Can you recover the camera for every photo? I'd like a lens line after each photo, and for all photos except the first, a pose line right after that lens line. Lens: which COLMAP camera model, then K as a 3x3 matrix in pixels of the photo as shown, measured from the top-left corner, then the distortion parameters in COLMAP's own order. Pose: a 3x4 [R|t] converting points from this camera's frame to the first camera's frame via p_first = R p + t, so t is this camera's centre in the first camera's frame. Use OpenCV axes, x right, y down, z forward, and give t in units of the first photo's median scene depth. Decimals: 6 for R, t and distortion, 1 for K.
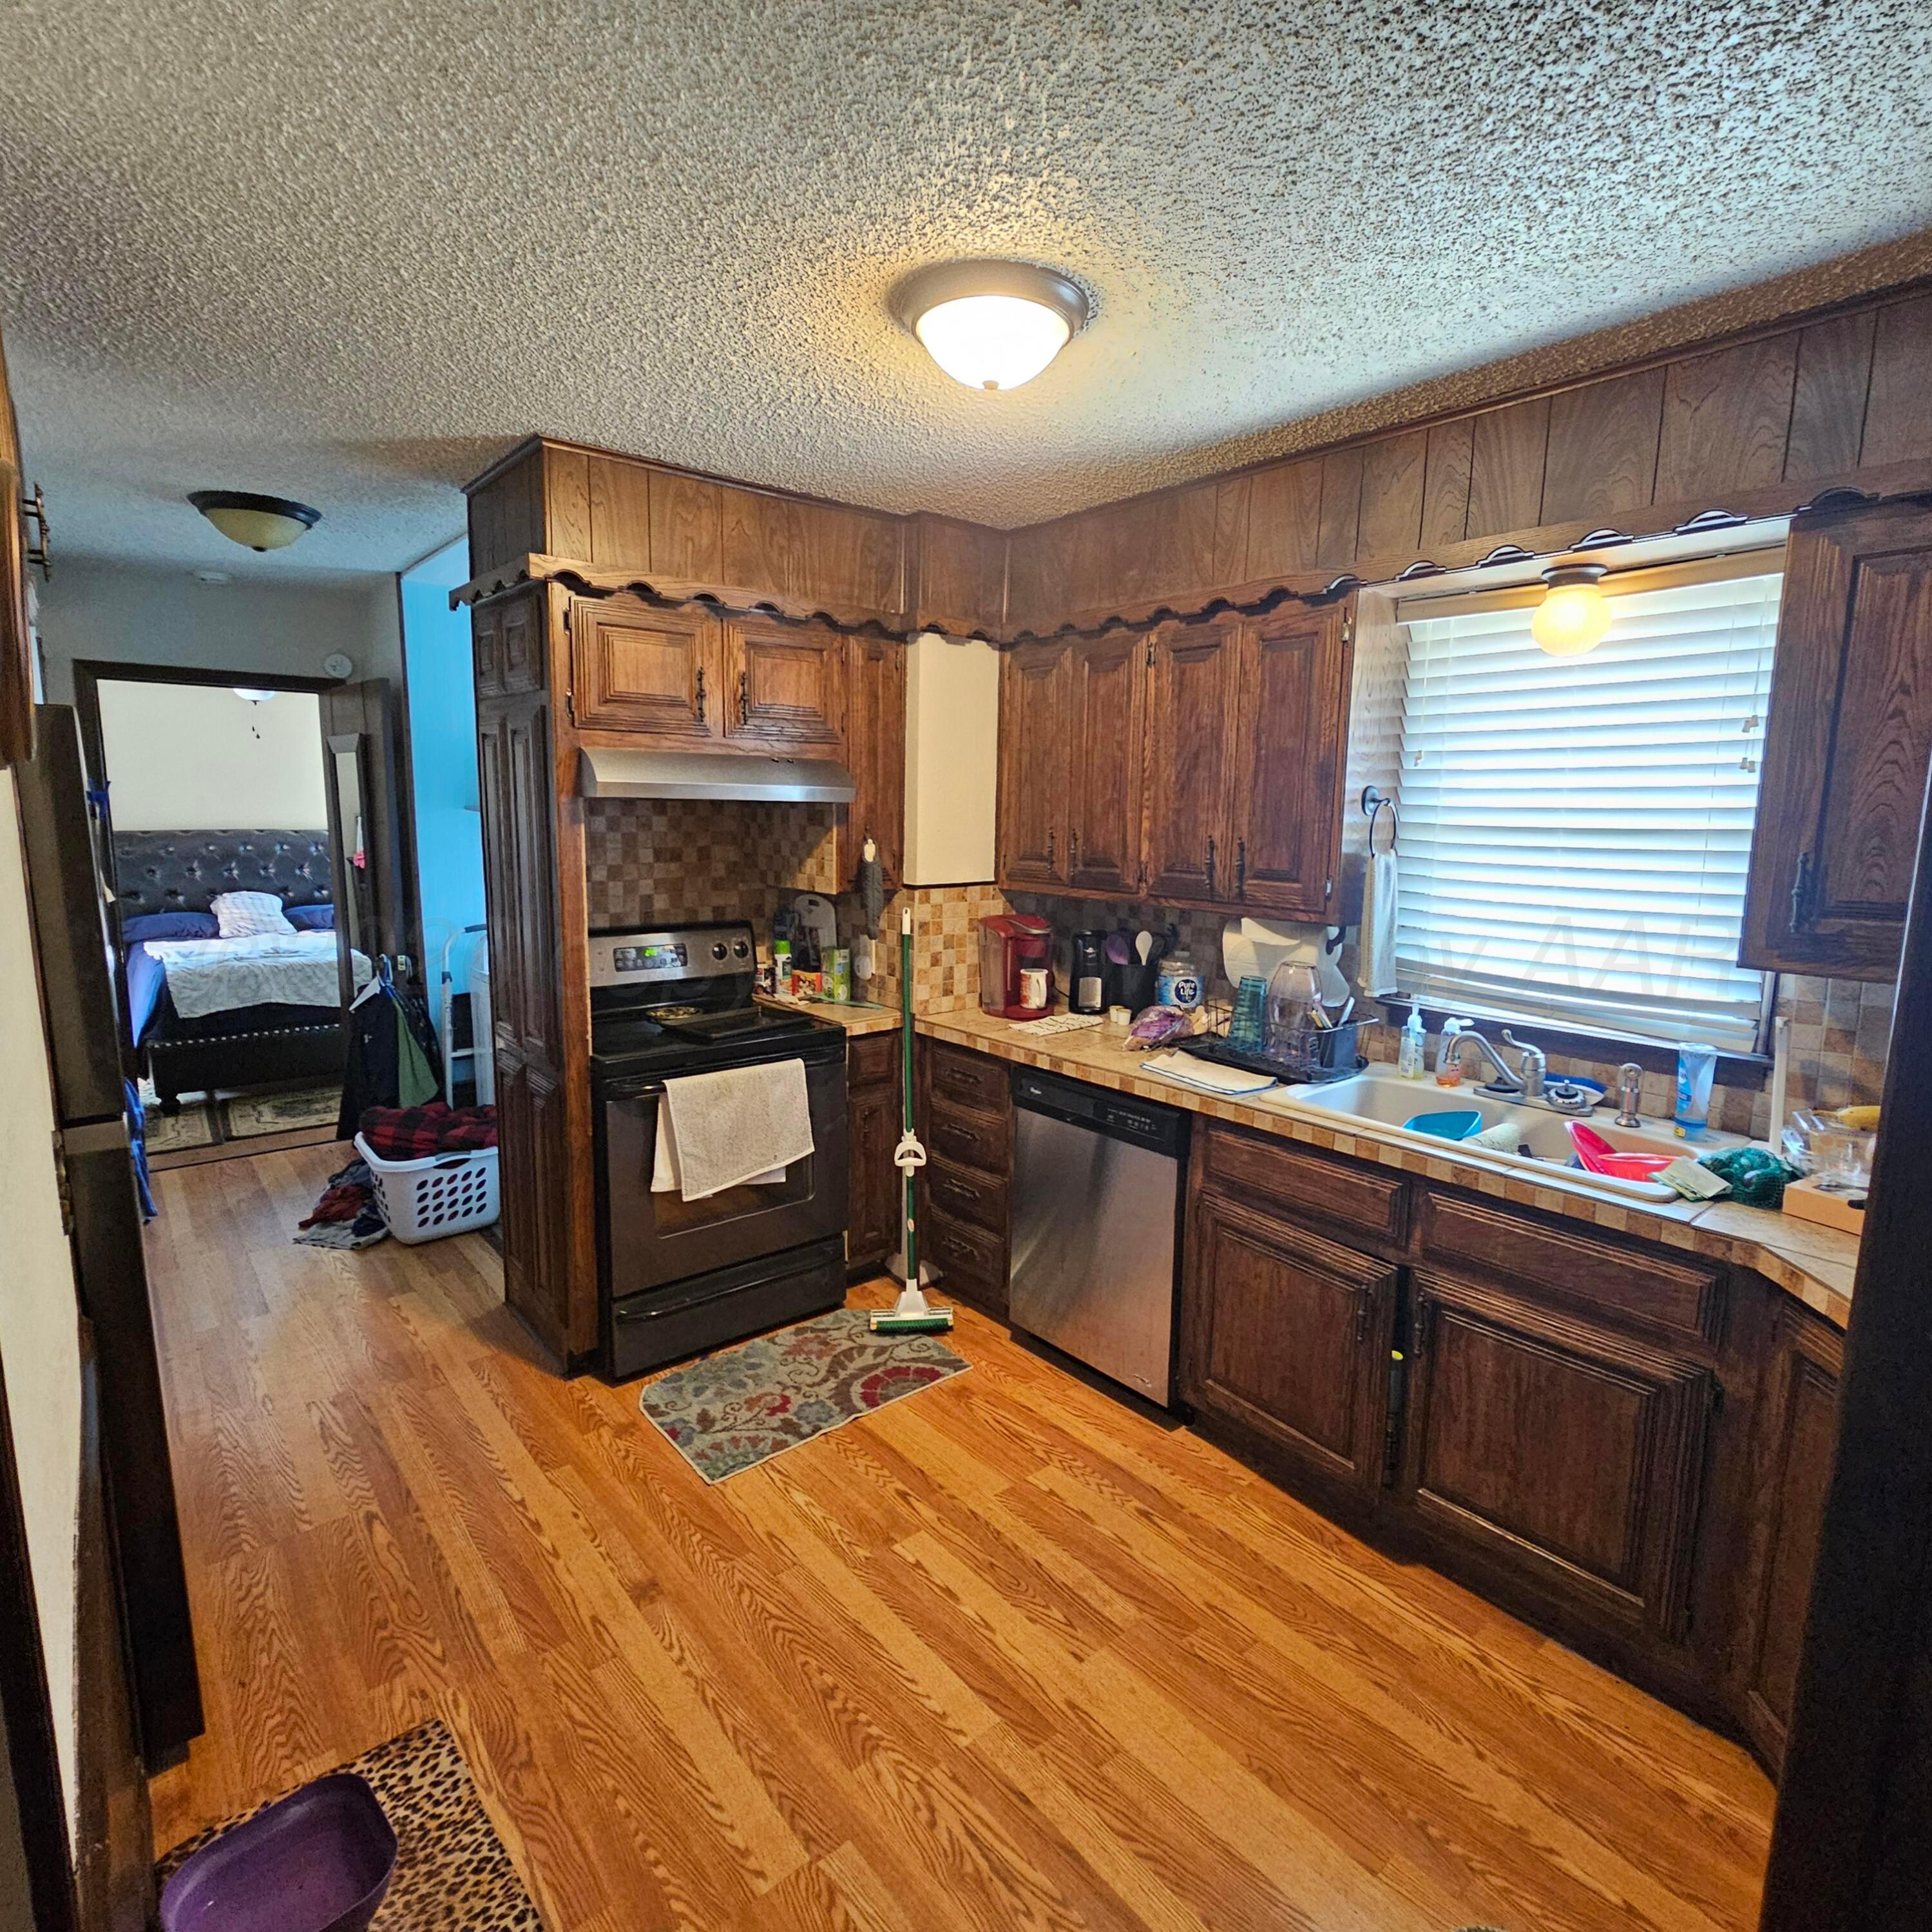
lens RADIAL K [[1050.5, 0, 965.1], [0, 1050.5, 963.8], [0, 0, 1]] dist [0.001877, 0.001213]
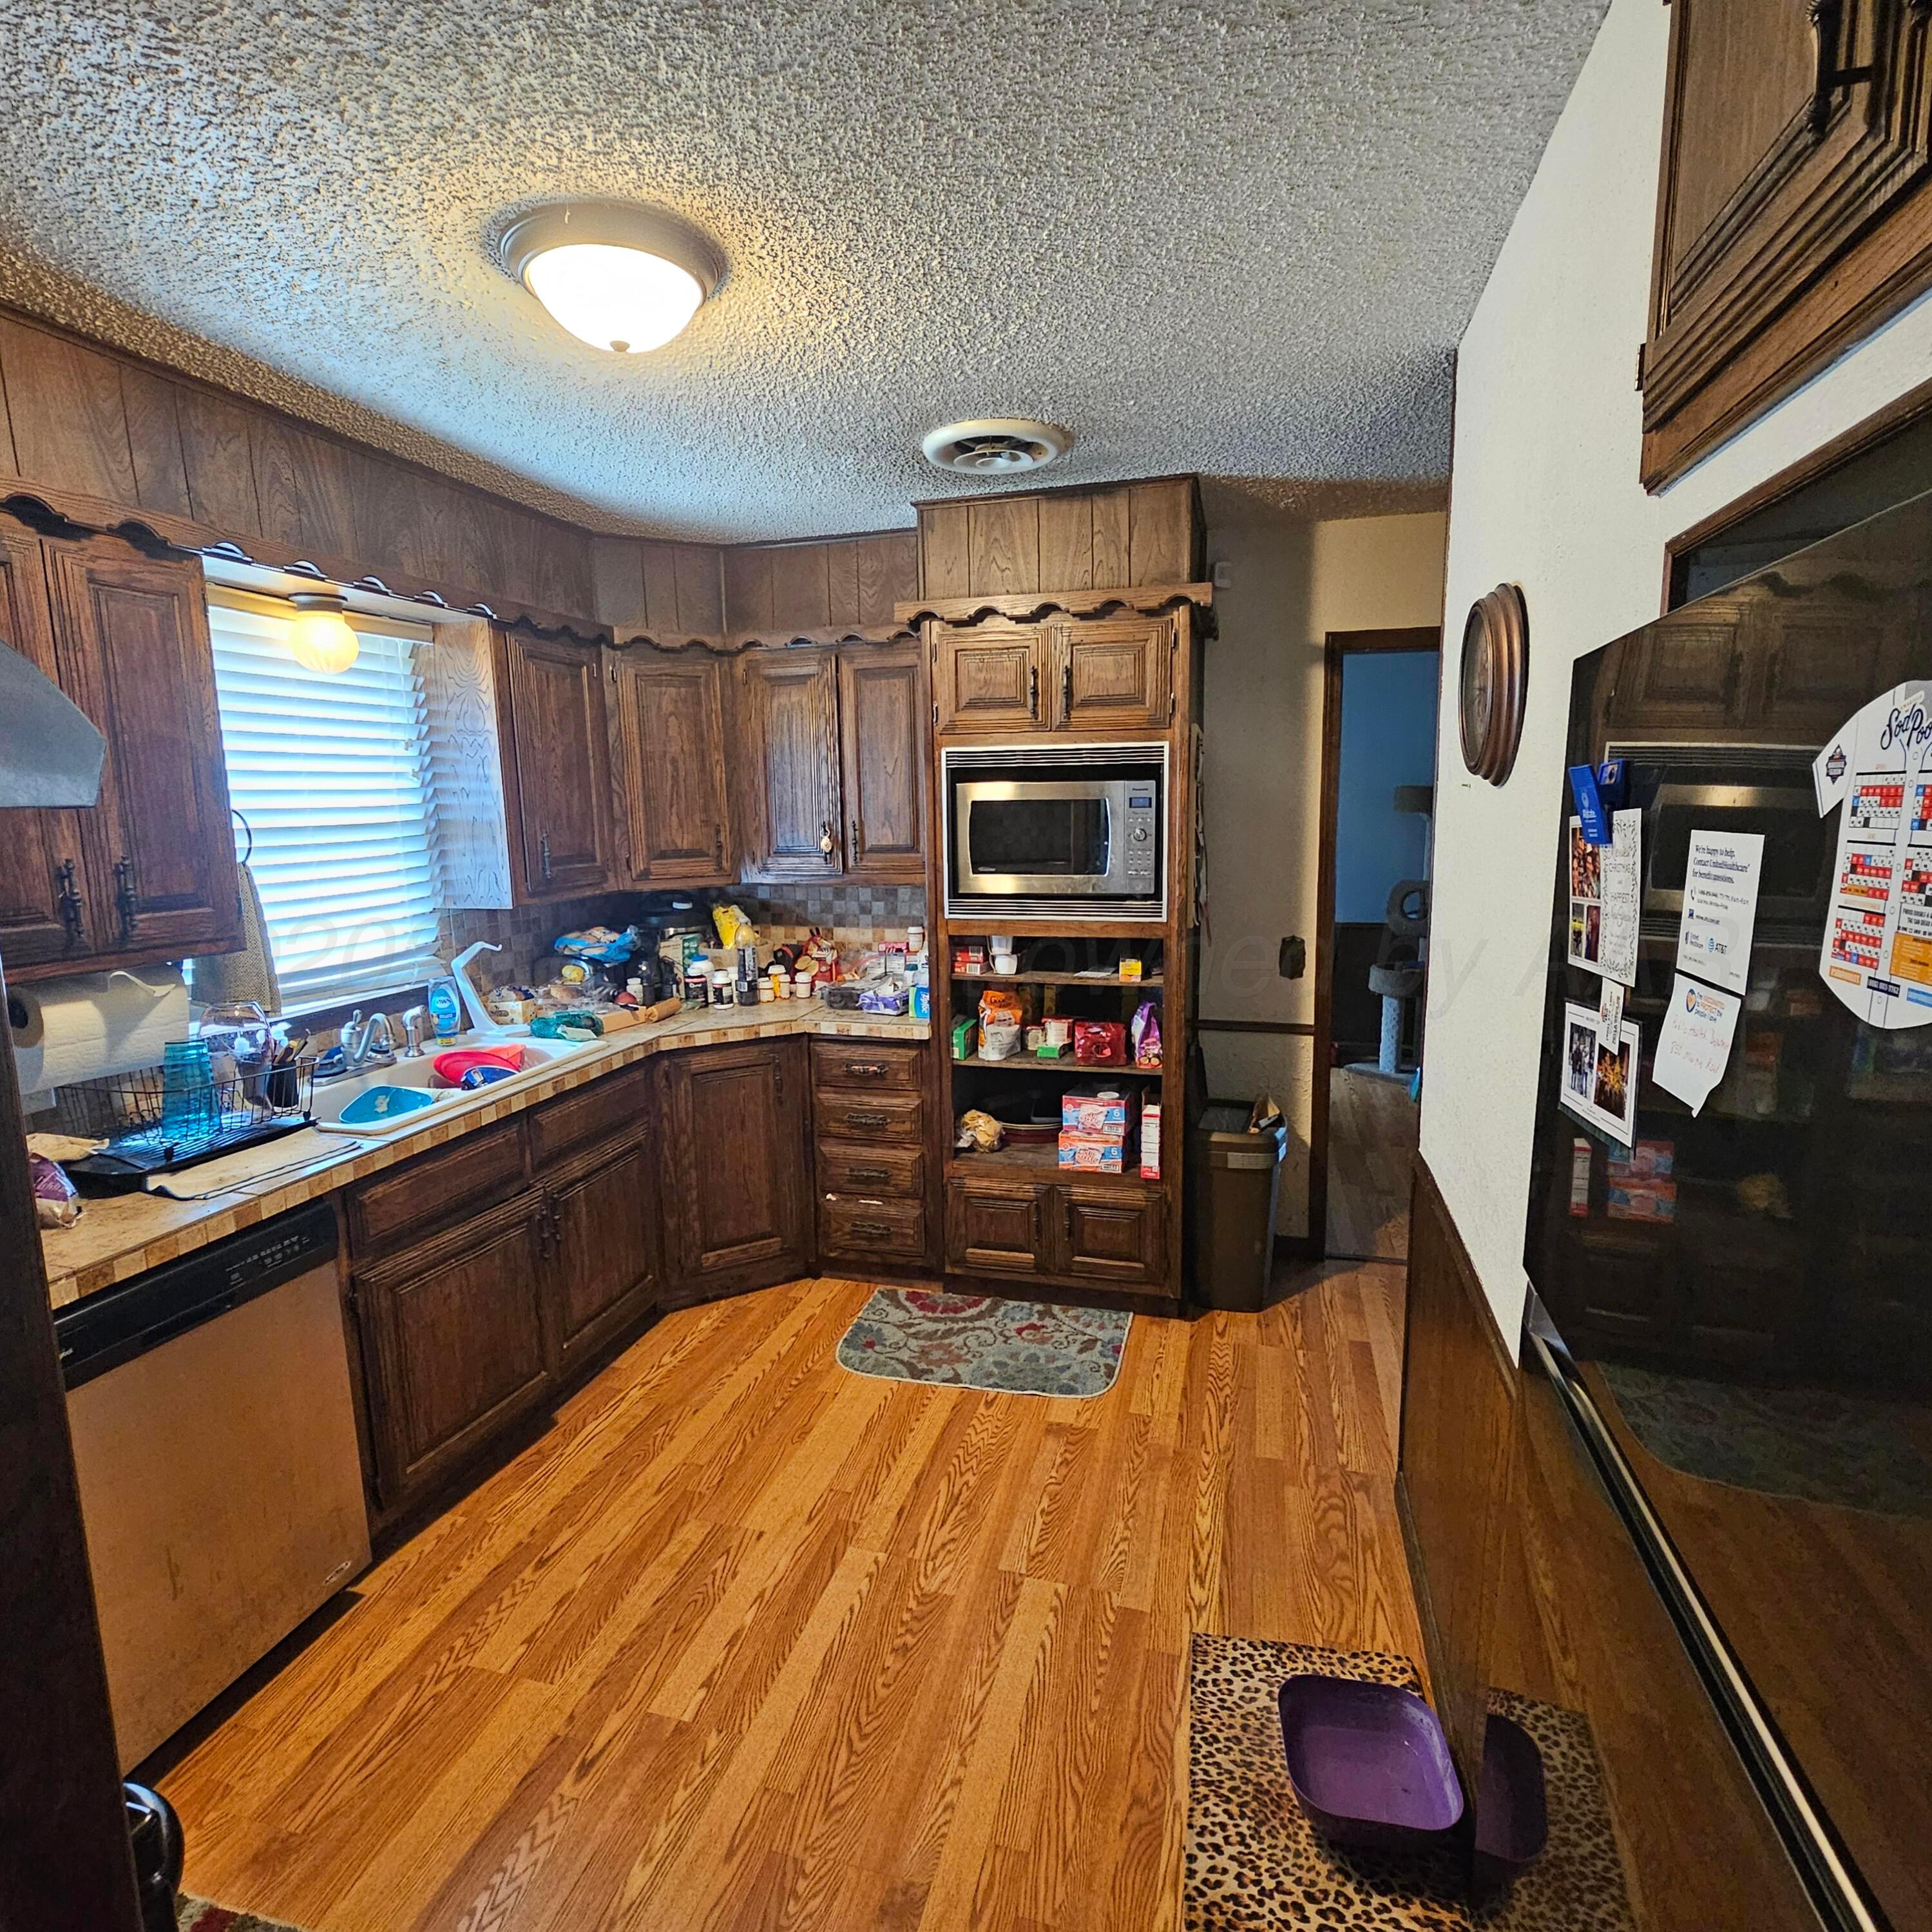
lens RADIAL K [[1050.5, 0, 969.6], [0, 1050.5, 962.5], [0, 0, 1]] dist [0.001877, 0.001213]
pose [[-0.565383, -0.130900, 0.814375, -1.018576], [0.132960, 0.959951, 0.246607, -0.236571], [-0.814041, 0.247707, -0.525336, 1.448479]]
